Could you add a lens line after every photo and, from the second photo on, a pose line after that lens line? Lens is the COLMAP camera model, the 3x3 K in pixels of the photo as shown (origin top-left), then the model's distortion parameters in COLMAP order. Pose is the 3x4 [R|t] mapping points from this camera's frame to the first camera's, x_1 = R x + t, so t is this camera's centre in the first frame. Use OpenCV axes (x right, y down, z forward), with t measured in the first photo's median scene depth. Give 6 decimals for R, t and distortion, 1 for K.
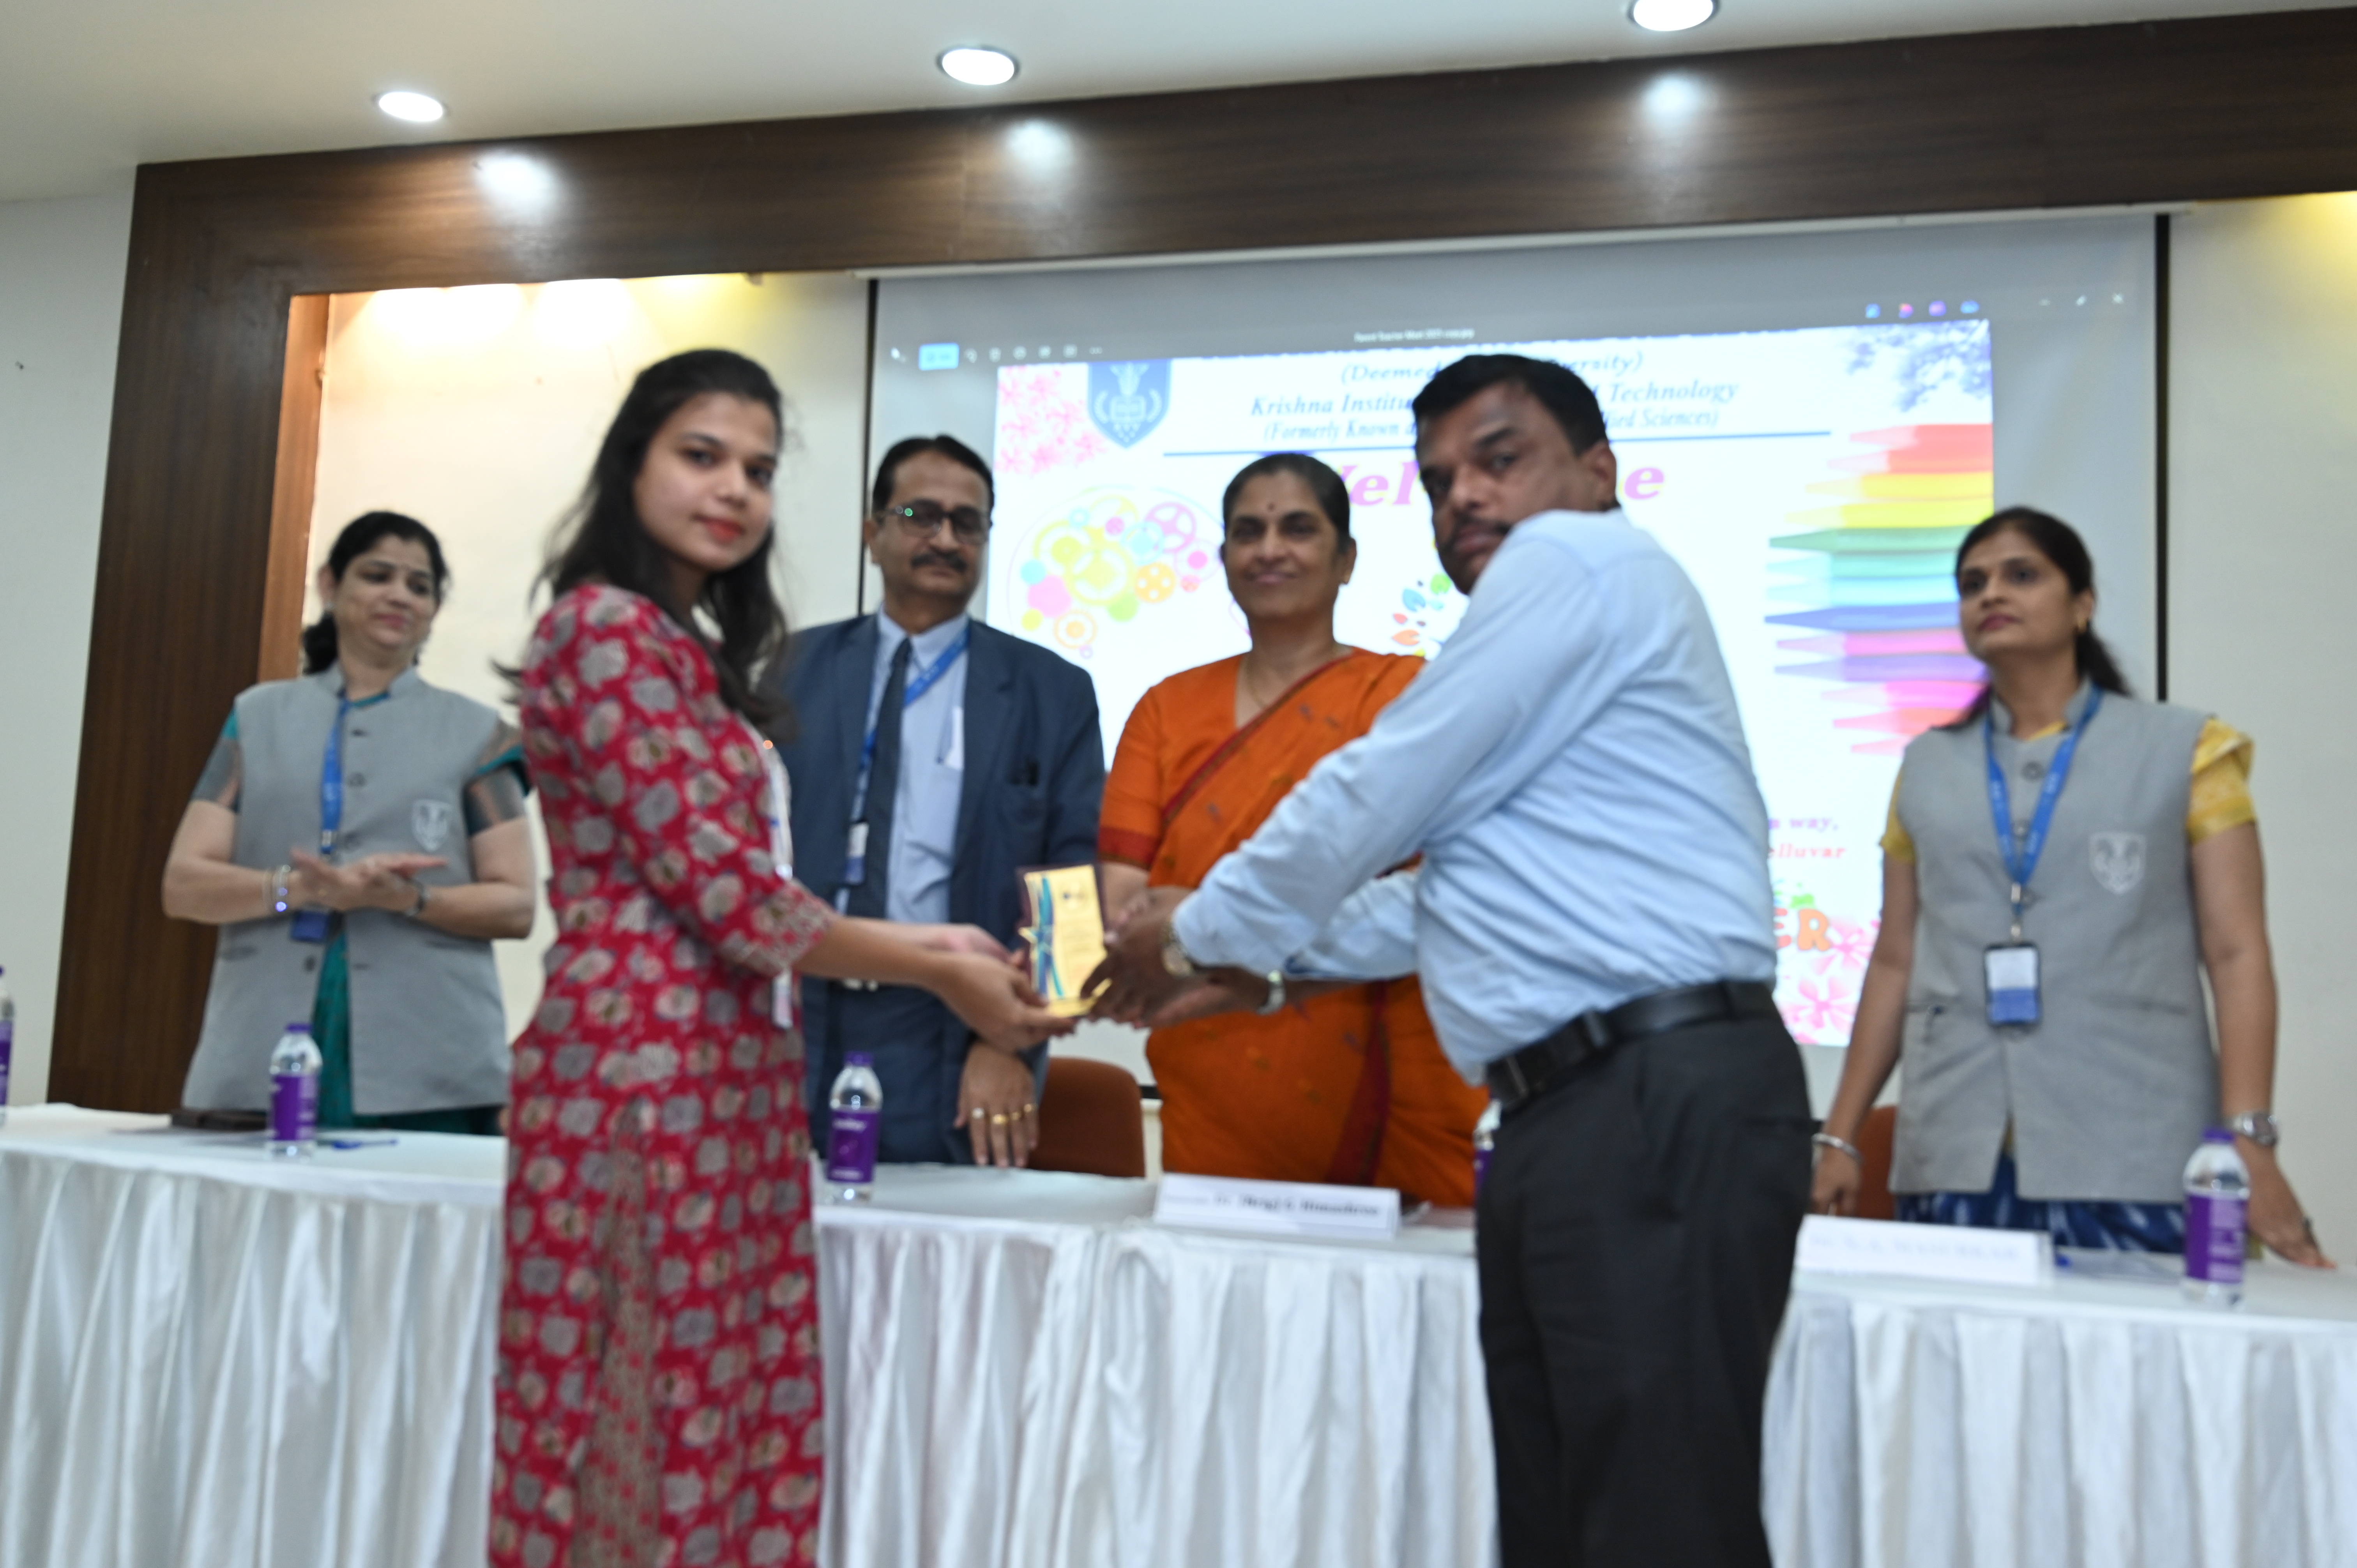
lens RADIAL K [[2161.6, 0, 1174.8], [0, 2161.6, 782.3], [0, 0, 1]] dist [-0.000960, 0.006962]
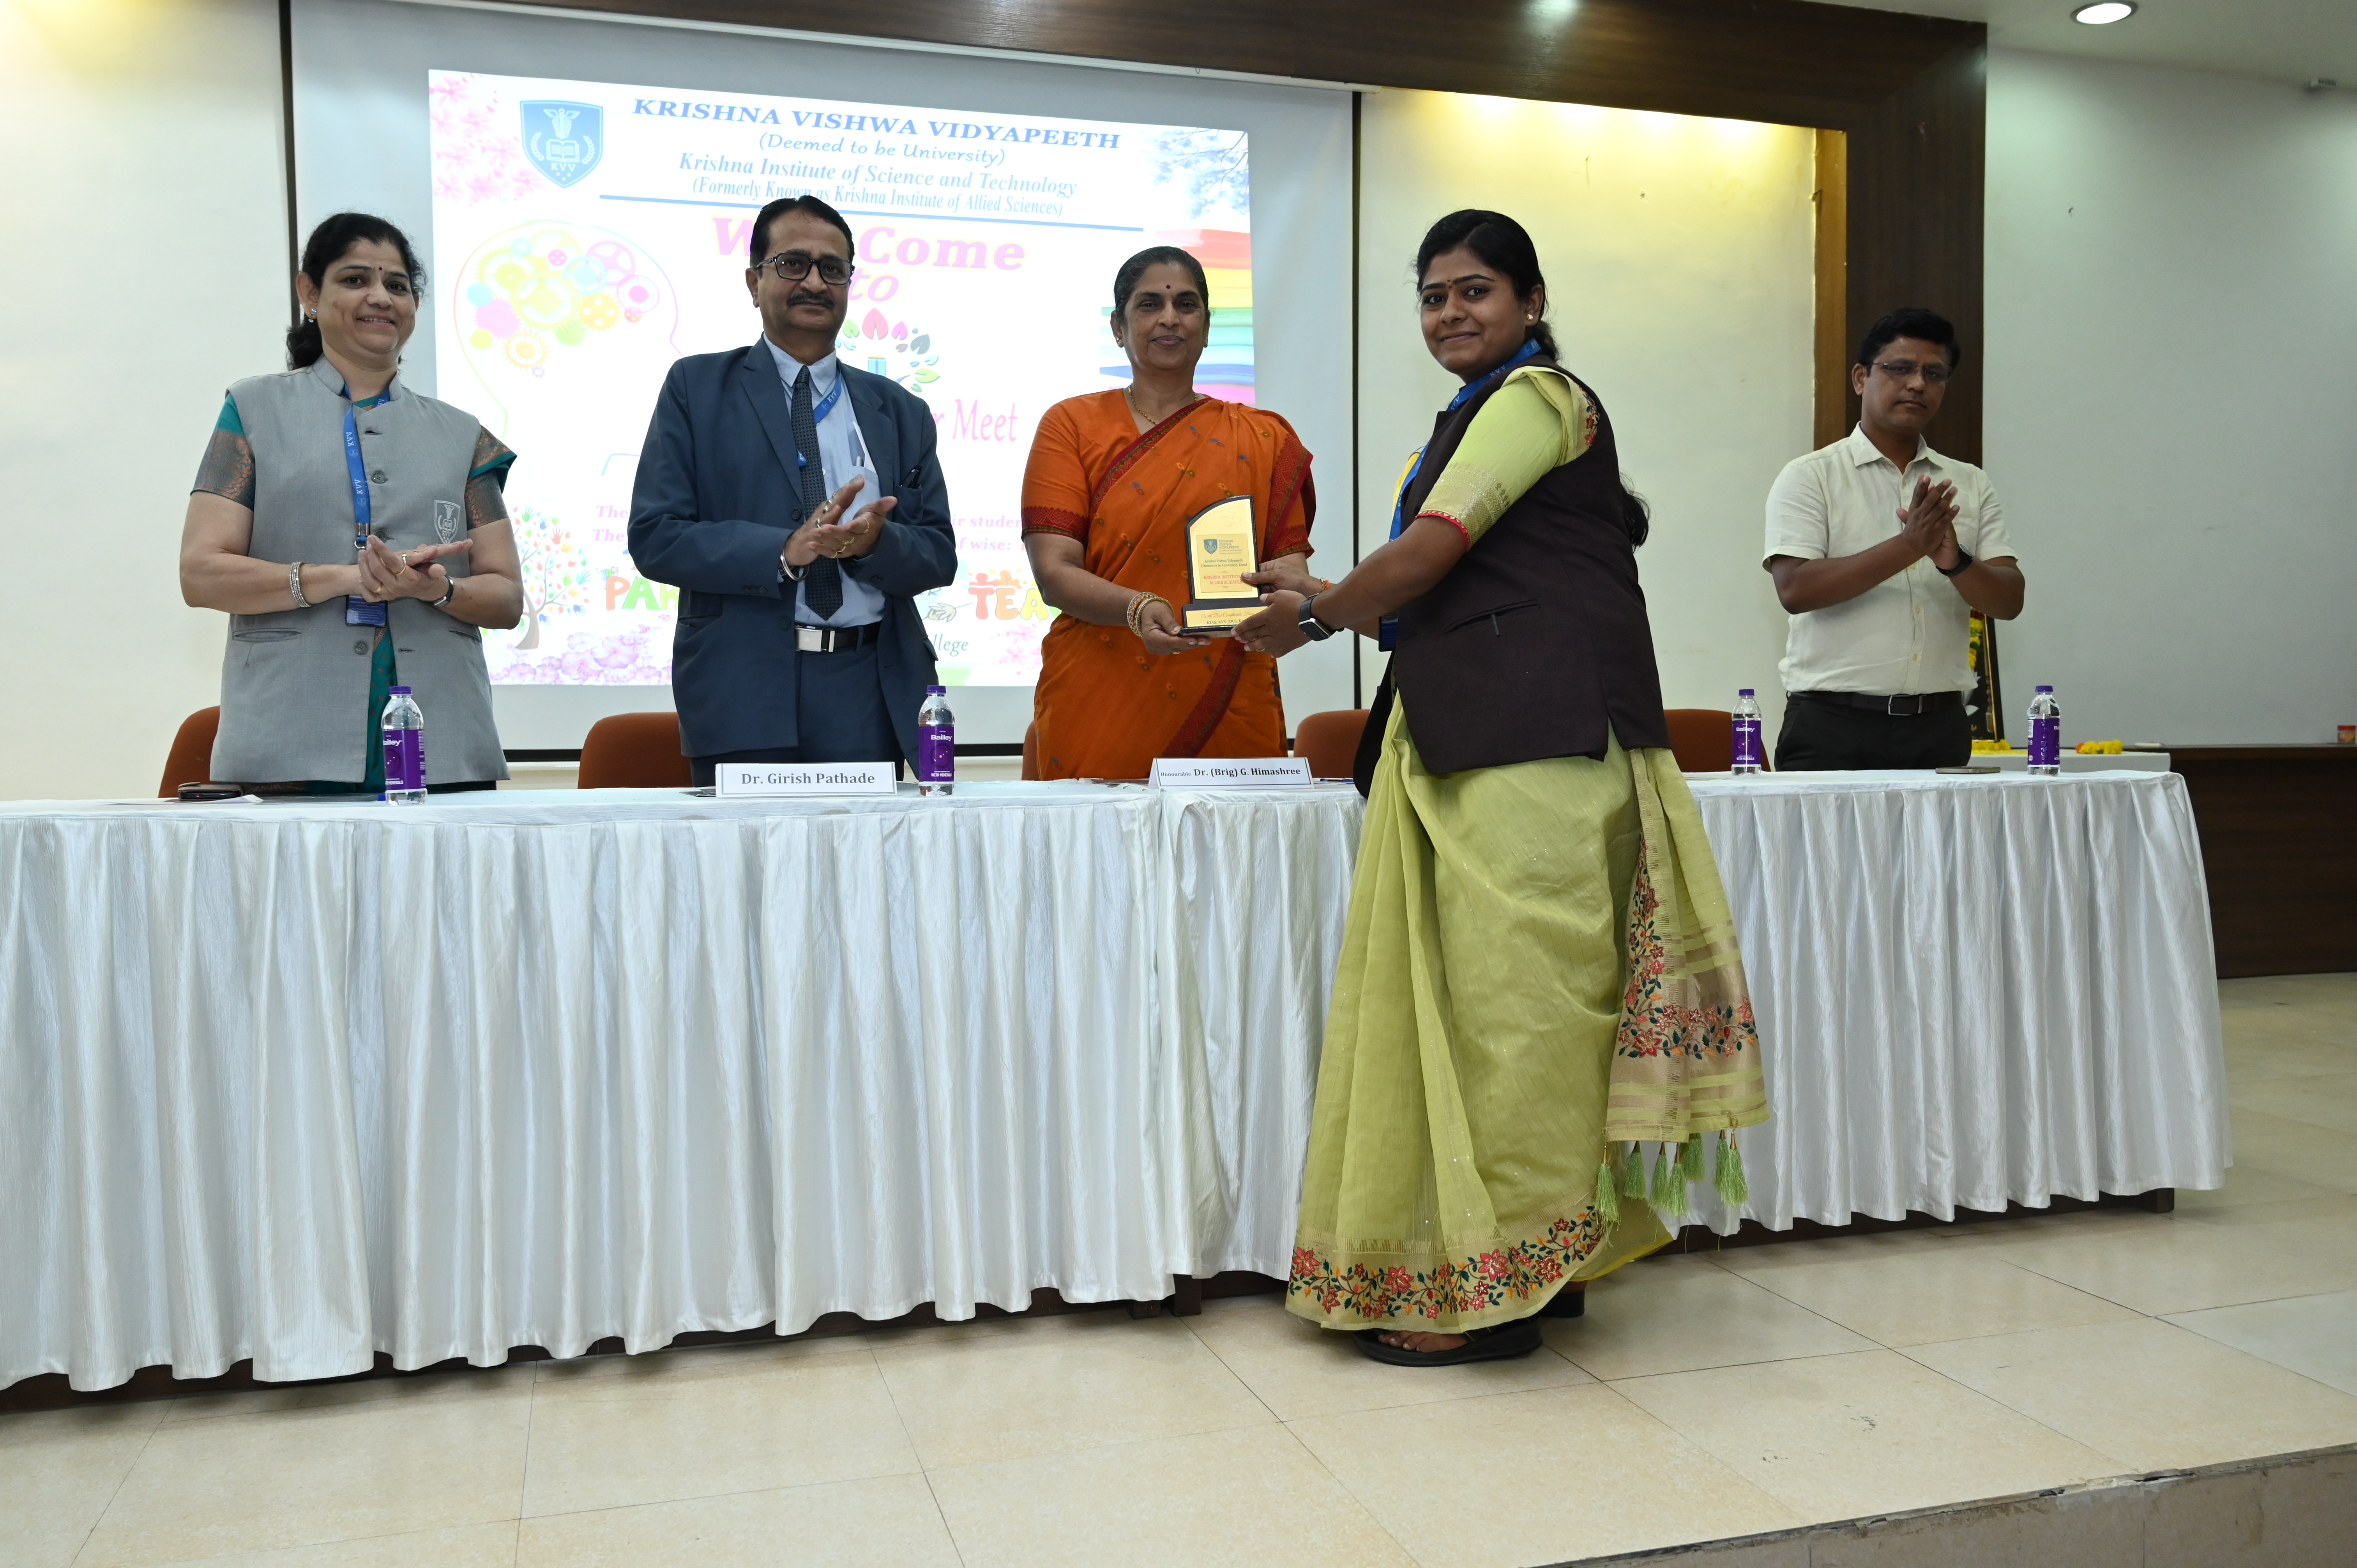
lens RADIAL K [[1890.8, 0, 1183.2], [0, 1890.8, 777.3], [0, 0, 1]] dist [-0.004040, 0.002022]
pose [[0.846218, -0.067495, 0.528545, -0.296981], [-0.008825, 0.990033, 0.140556, 0.007875], [-0.532764, -0.123605, 0.837189, -0.027220]]
